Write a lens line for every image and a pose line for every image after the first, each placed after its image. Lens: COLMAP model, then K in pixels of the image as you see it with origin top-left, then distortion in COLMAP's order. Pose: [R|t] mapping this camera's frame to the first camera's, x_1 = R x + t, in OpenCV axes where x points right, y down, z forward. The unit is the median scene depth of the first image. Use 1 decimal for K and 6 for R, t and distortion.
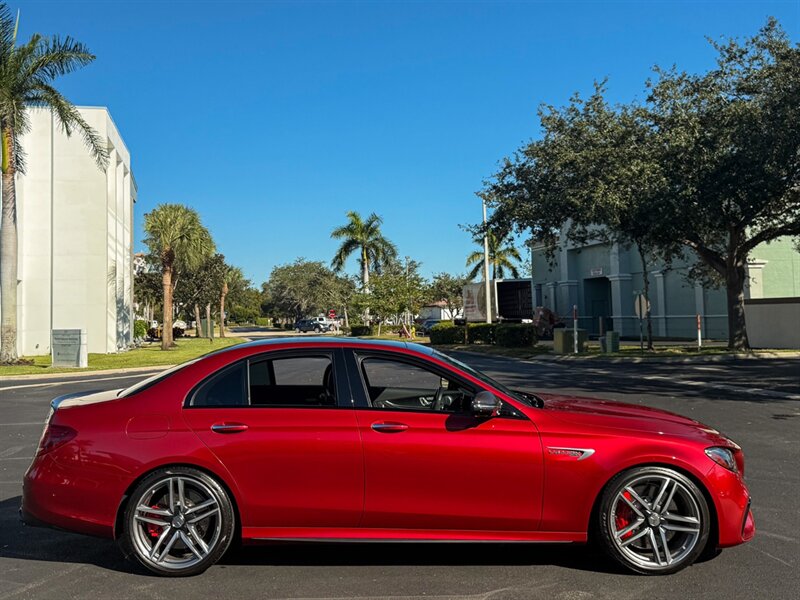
lens RADIAL K [[808.5, 0, 397.8], [0, 808.5, 273.1], [0, 0, 1]] dist [0.157792, -0.389746]
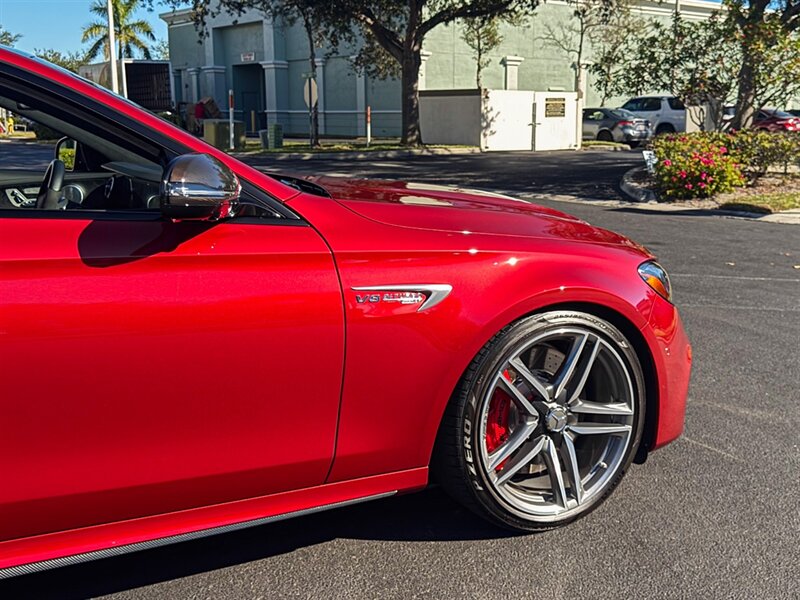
lens RADIAL K [[793.6, 0, 414.4], [0, 793.6, 247.4], [0, 0, 1]] dist [0.140444, -0.313392]
pose [[0.889390, -0.048056, 0.454616, 0.009556], [-0.043711, 0.980964, 0.189208, 0.036929], [-0.455055, -0.188151, 0.870359, 0.204797]]
